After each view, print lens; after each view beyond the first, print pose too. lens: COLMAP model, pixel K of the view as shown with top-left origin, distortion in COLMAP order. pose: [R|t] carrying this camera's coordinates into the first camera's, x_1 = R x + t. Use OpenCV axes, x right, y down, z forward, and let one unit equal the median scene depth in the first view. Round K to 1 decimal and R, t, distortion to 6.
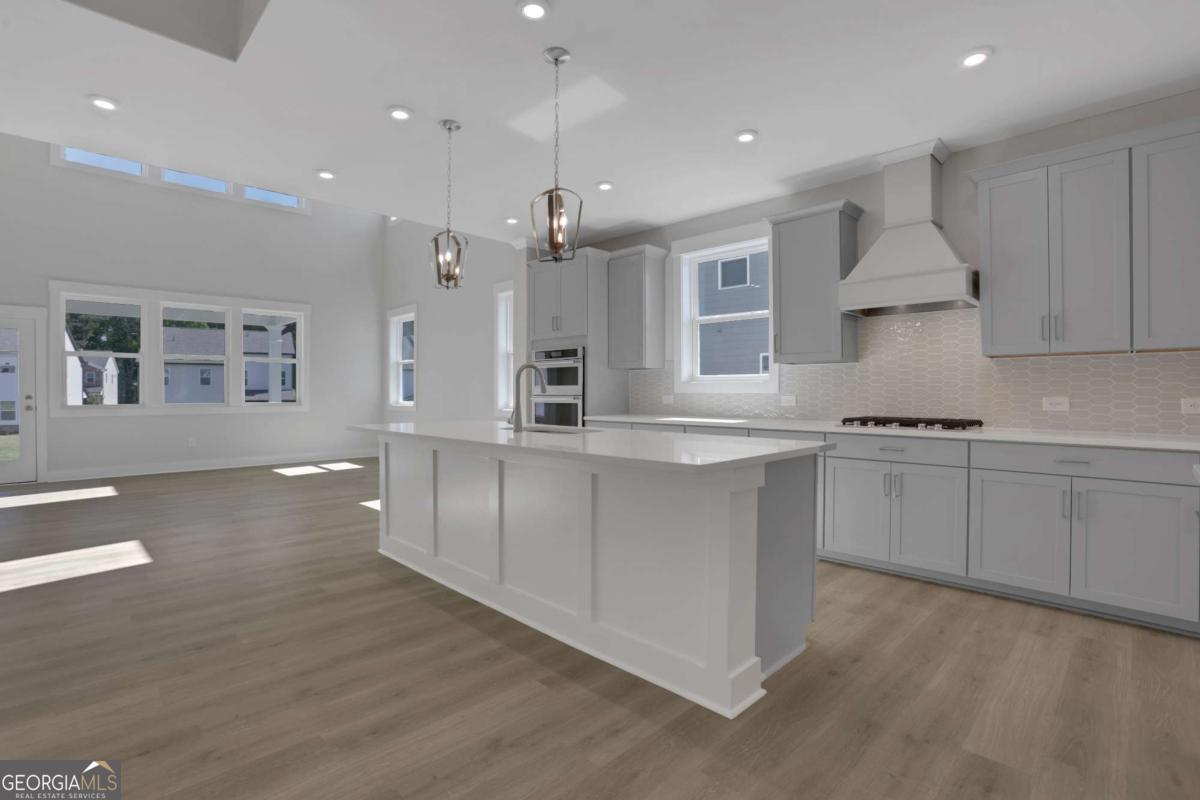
lens RADIAL K [[559.4, 0, 577.7], [0, 559.4, 390.1], [0, 0, 1]] dist [-0.090884, 0.050951]
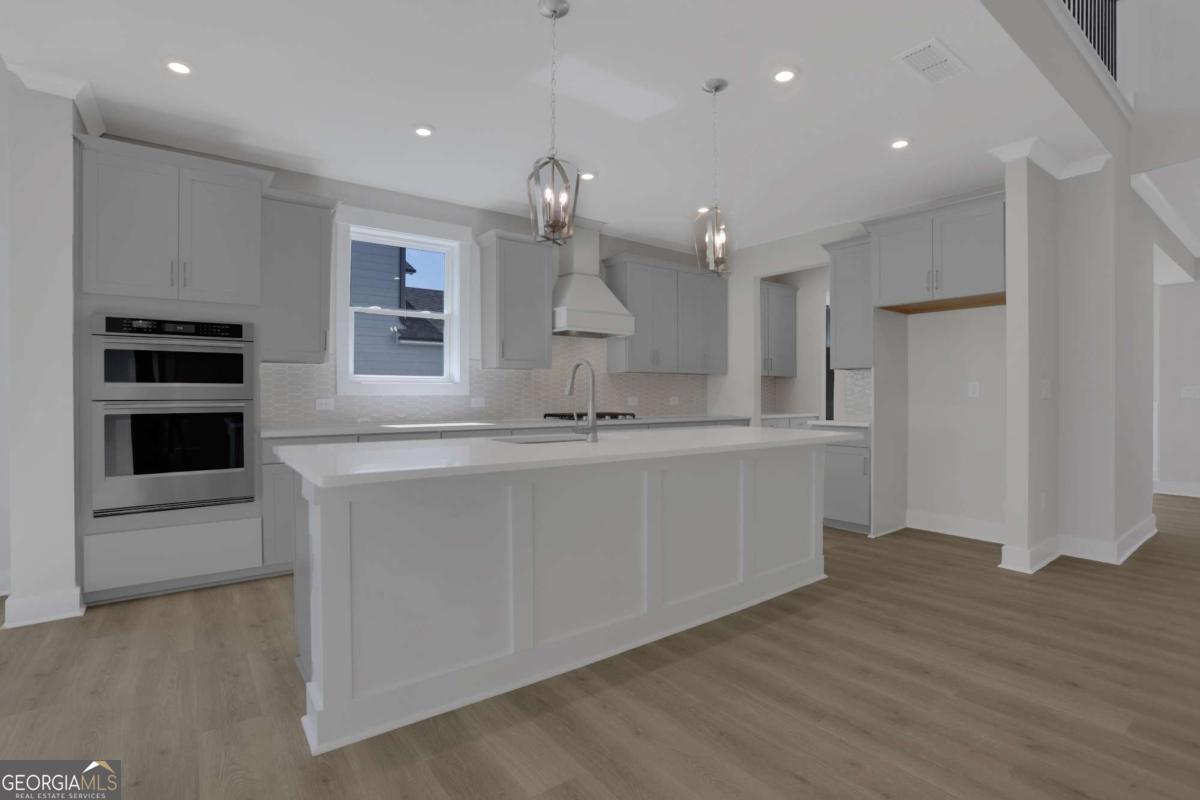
lens RADIAL K [[575.4, 0, 599.4], [0, 575.4, 387.0], [0, 0, 1]] dist [-0.060802, 0.024244]
pose [[0.116265, 0.012461, 0.993140, -0.960947], [-0.001118, 0.999922, -0.012415, 0.004216], [-0.993218, 0.000333, 0.116269, 0.885551]]
